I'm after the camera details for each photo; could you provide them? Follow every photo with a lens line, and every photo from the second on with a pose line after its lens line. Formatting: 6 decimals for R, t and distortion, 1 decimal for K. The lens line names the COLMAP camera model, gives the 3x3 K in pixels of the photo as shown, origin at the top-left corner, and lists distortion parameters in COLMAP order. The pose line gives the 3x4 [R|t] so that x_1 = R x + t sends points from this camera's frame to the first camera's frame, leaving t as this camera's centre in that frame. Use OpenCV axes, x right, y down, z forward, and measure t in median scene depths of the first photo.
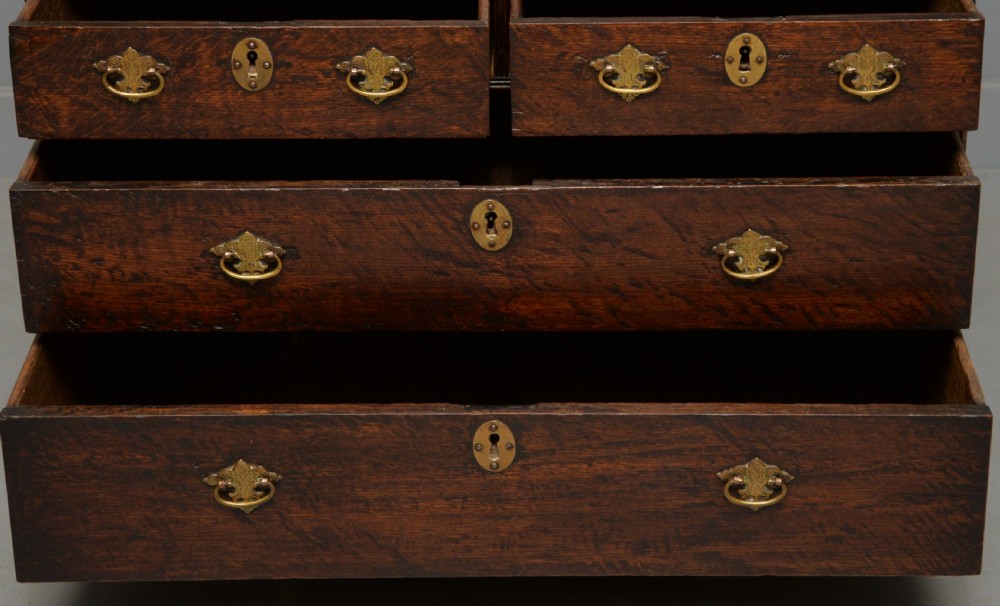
lens RADIAL K [[2148.7, 0, 543.7], [0, 2148.7, 120.7], [0, 0, 1]] dist [0.132752, 0.000000]
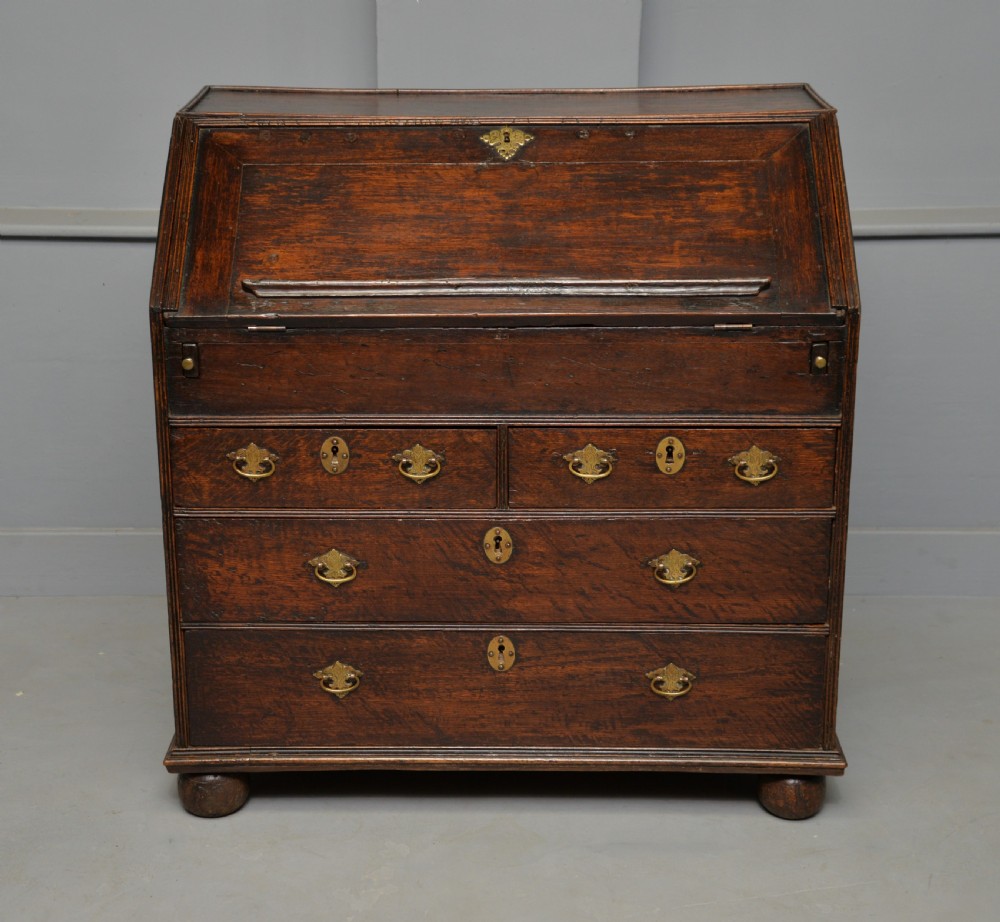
lens RADIAL K [[1925.3, 0, 476.5], [0, 1925.3, 463.1], [0, 0, 1]] dist [0.211522, 0.000000]
pose [[0.999739, 0.007794, -0.021475, -0.011926], [-0.010490, 0.991658, -0.128468, 0.191920], [0.020295, 0.128660, 0.991481, -0.387744]]
